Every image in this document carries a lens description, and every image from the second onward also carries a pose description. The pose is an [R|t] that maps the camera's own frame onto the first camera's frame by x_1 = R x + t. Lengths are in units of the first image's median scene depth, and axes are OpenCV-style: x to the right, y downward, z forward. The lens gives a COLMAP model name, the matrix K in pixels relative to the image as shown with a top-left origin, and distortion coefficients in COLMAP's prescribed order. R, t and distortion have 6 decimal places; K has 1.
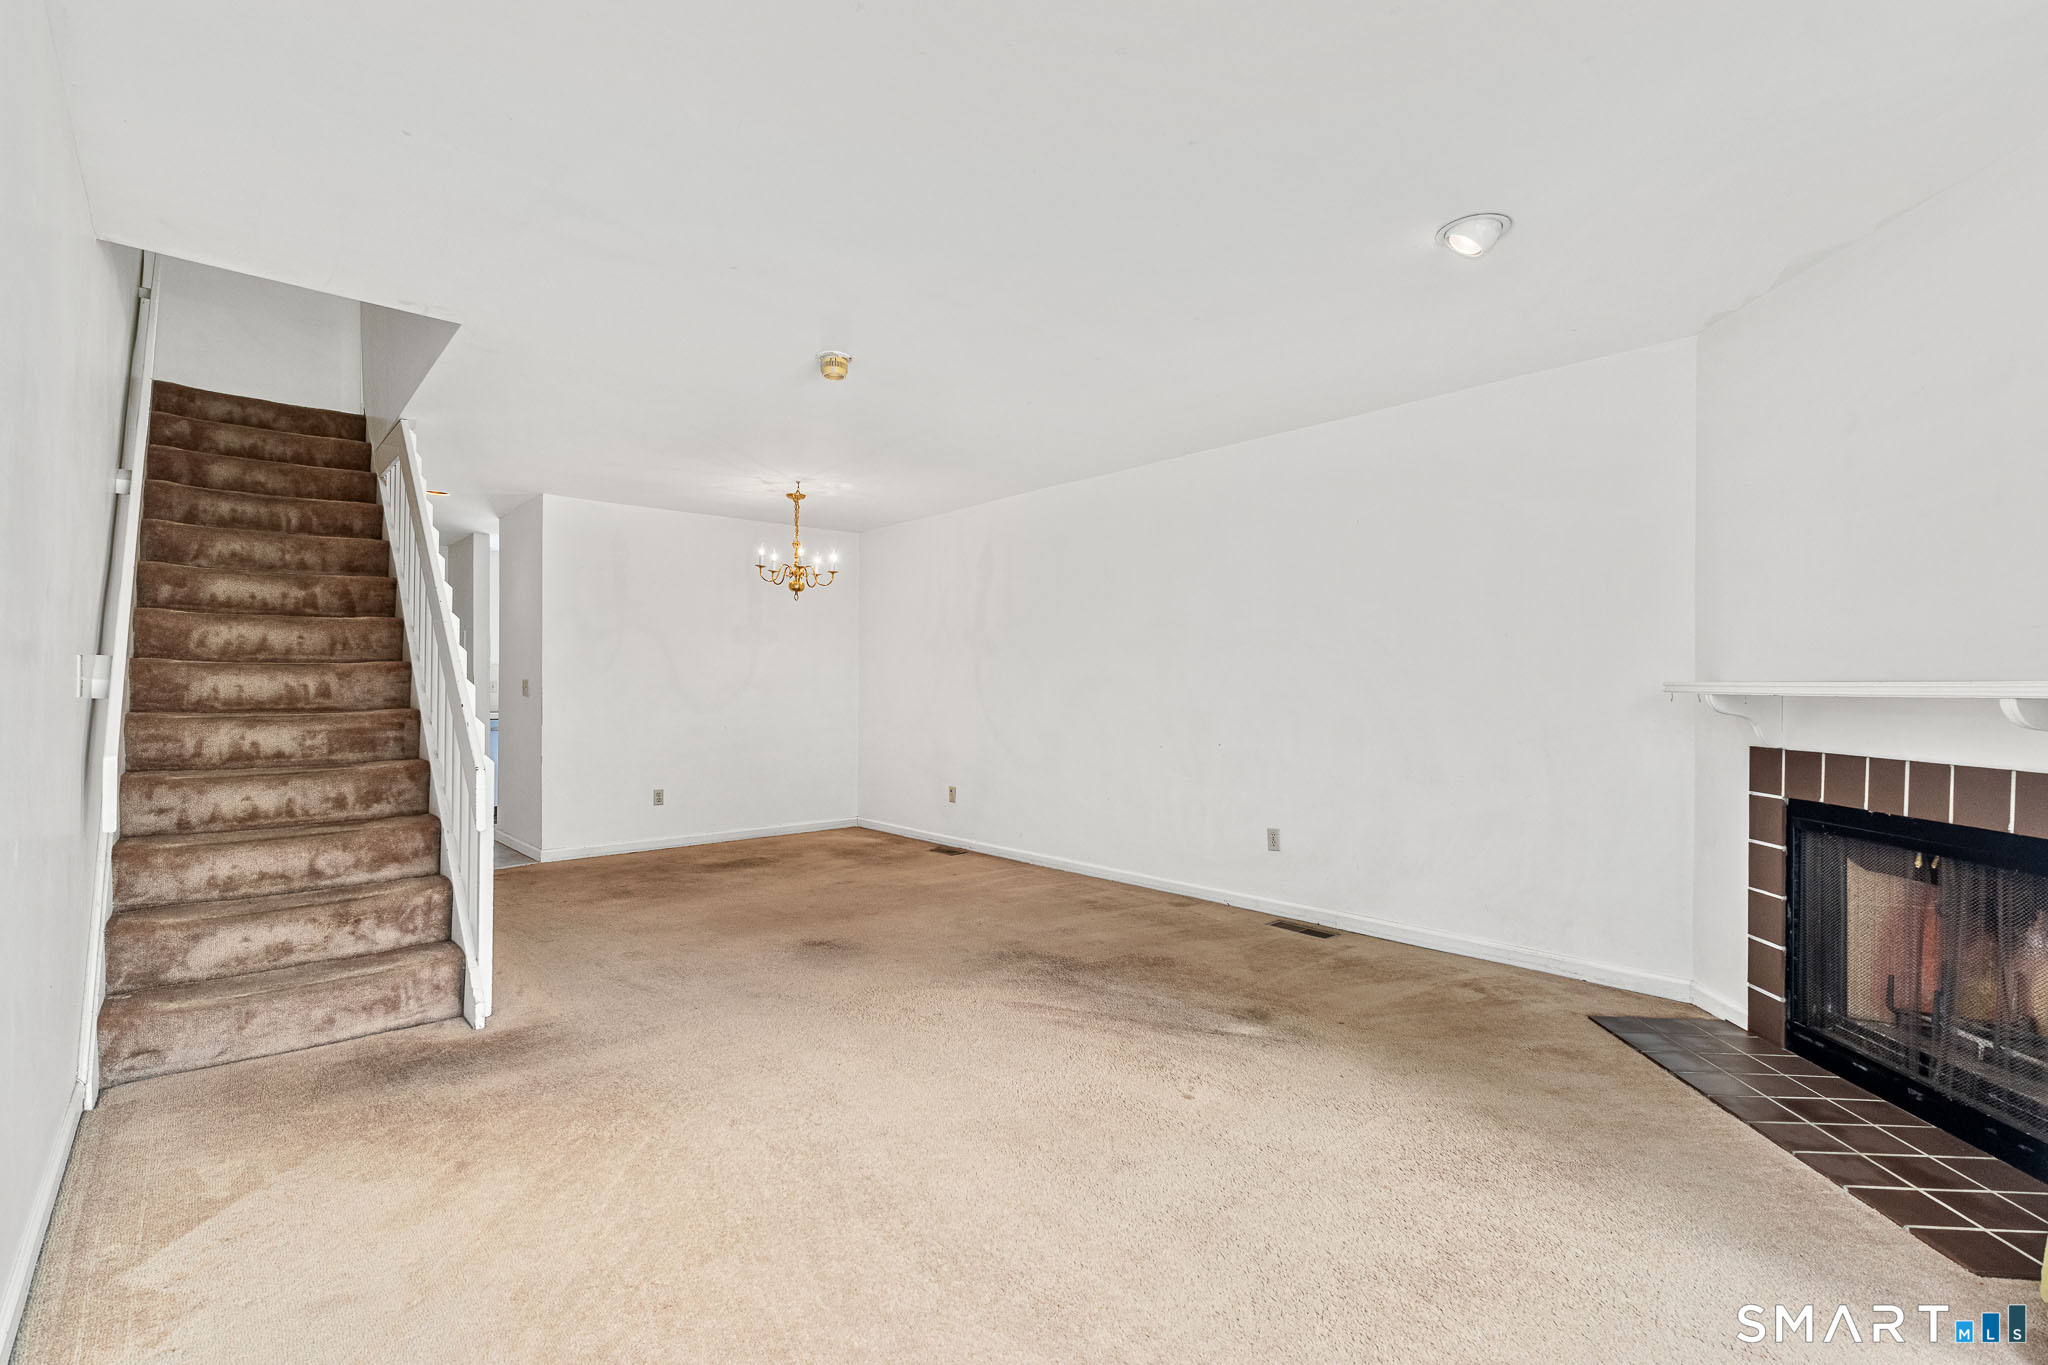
lens RADIAL K [[912.1, 0, 1027.6], [0, 912.1, 684.0], [0, 0, 1]] dist [-0.002096, 0.000359]
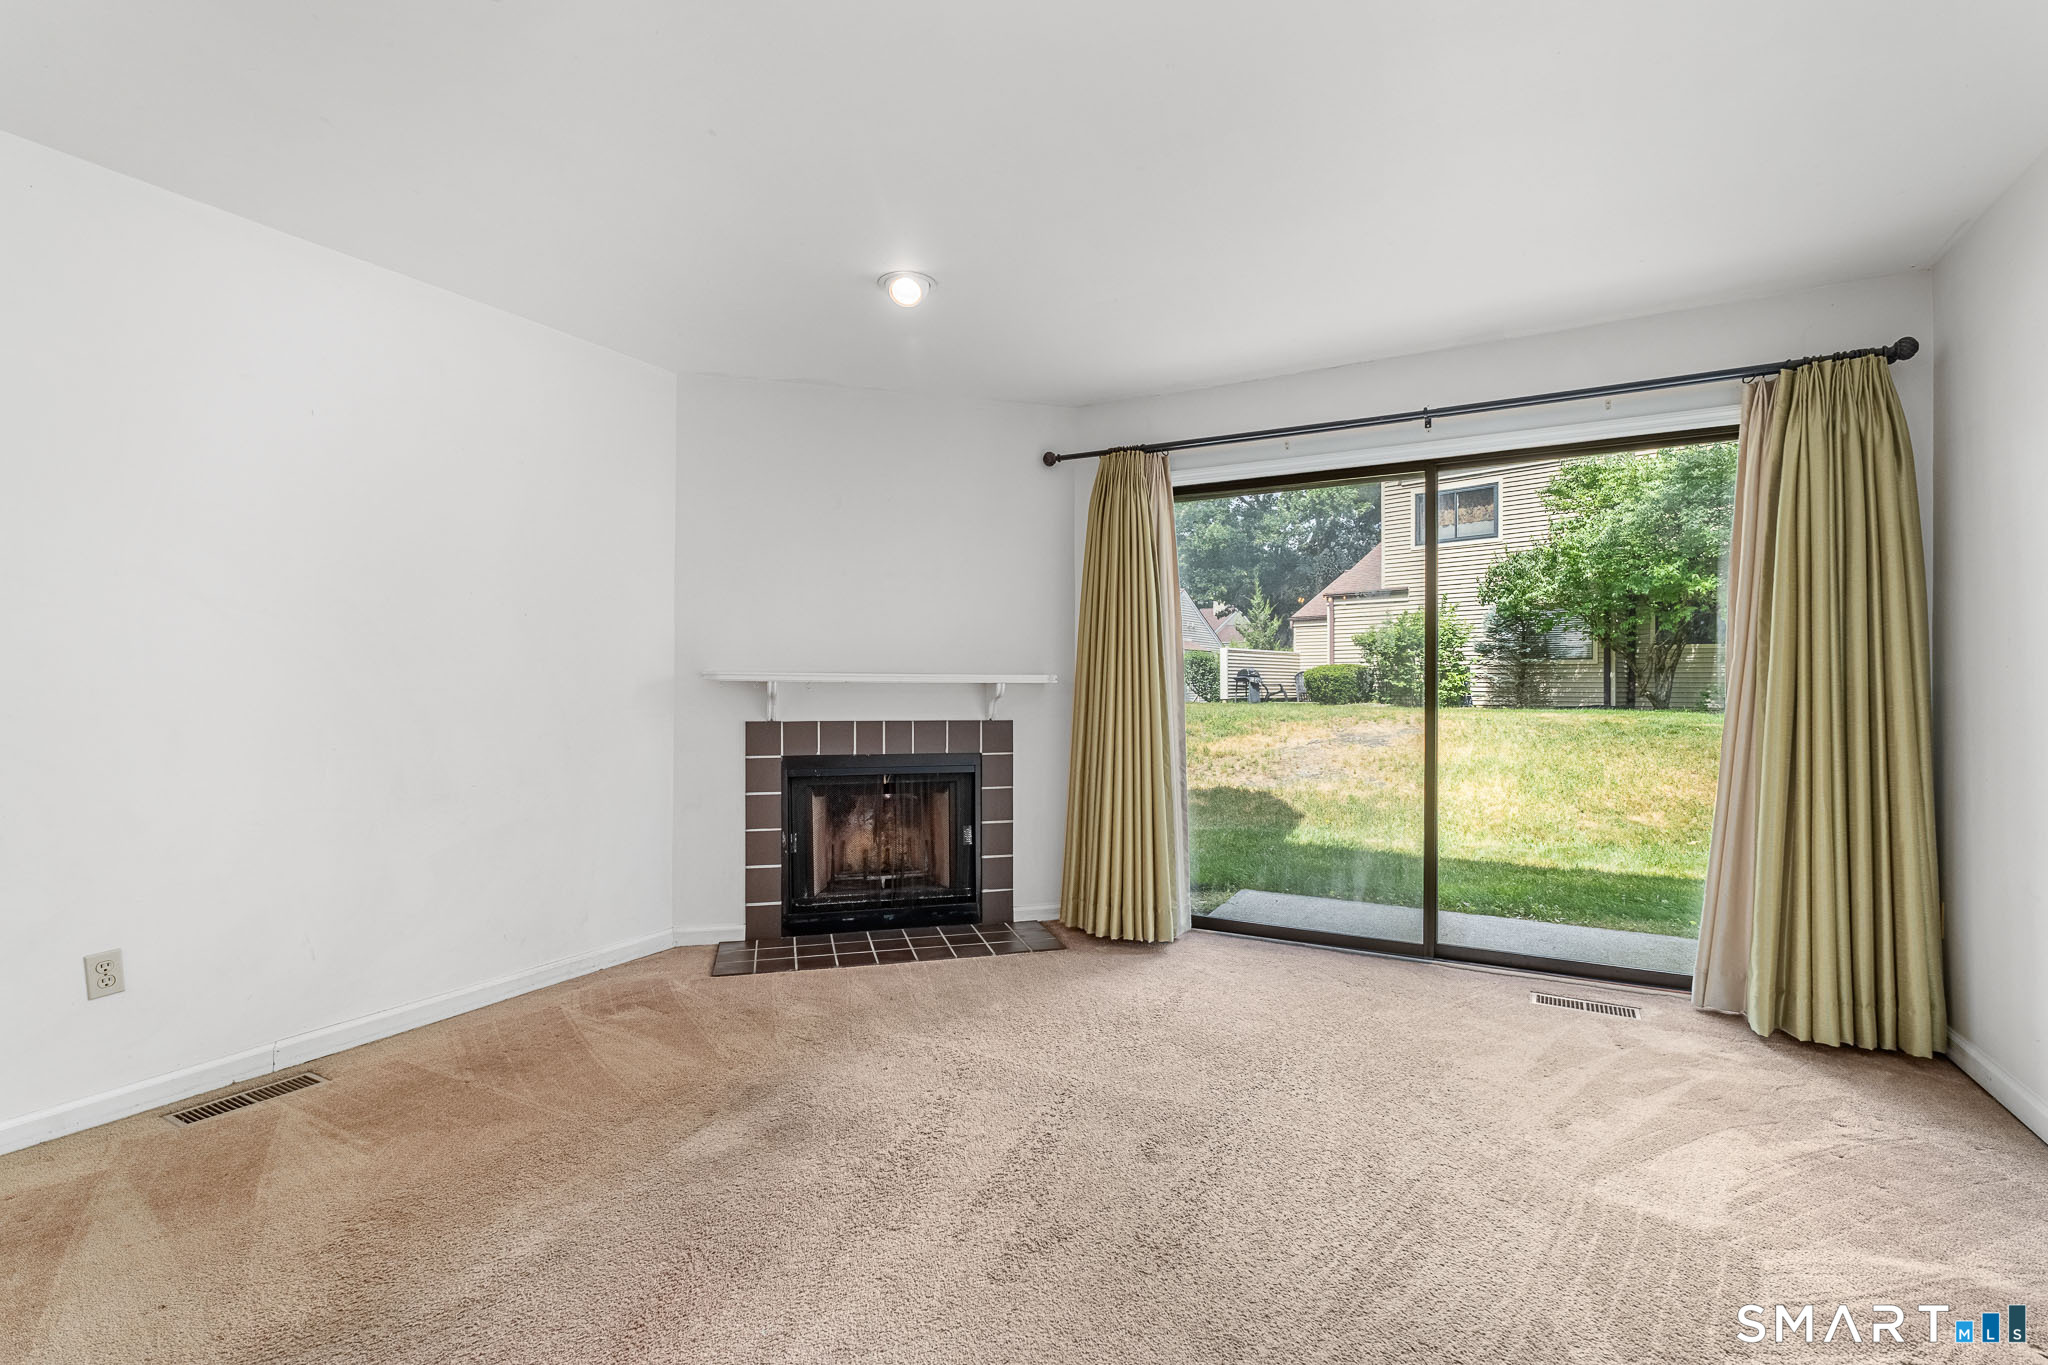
lens RADIAL K [[912.1, 0, 1027.4], [0, 912.1, 690.2], [0, 0, 1]] dist [-0.002096, 0.000359]
pose [[-0.331499, -0.010213, 0.943400, -0.545656], [-0.007901, 0.999936, 0.008049, 0.009616], [-0.943423, -0.004785, -0.331558, 1.015170]]
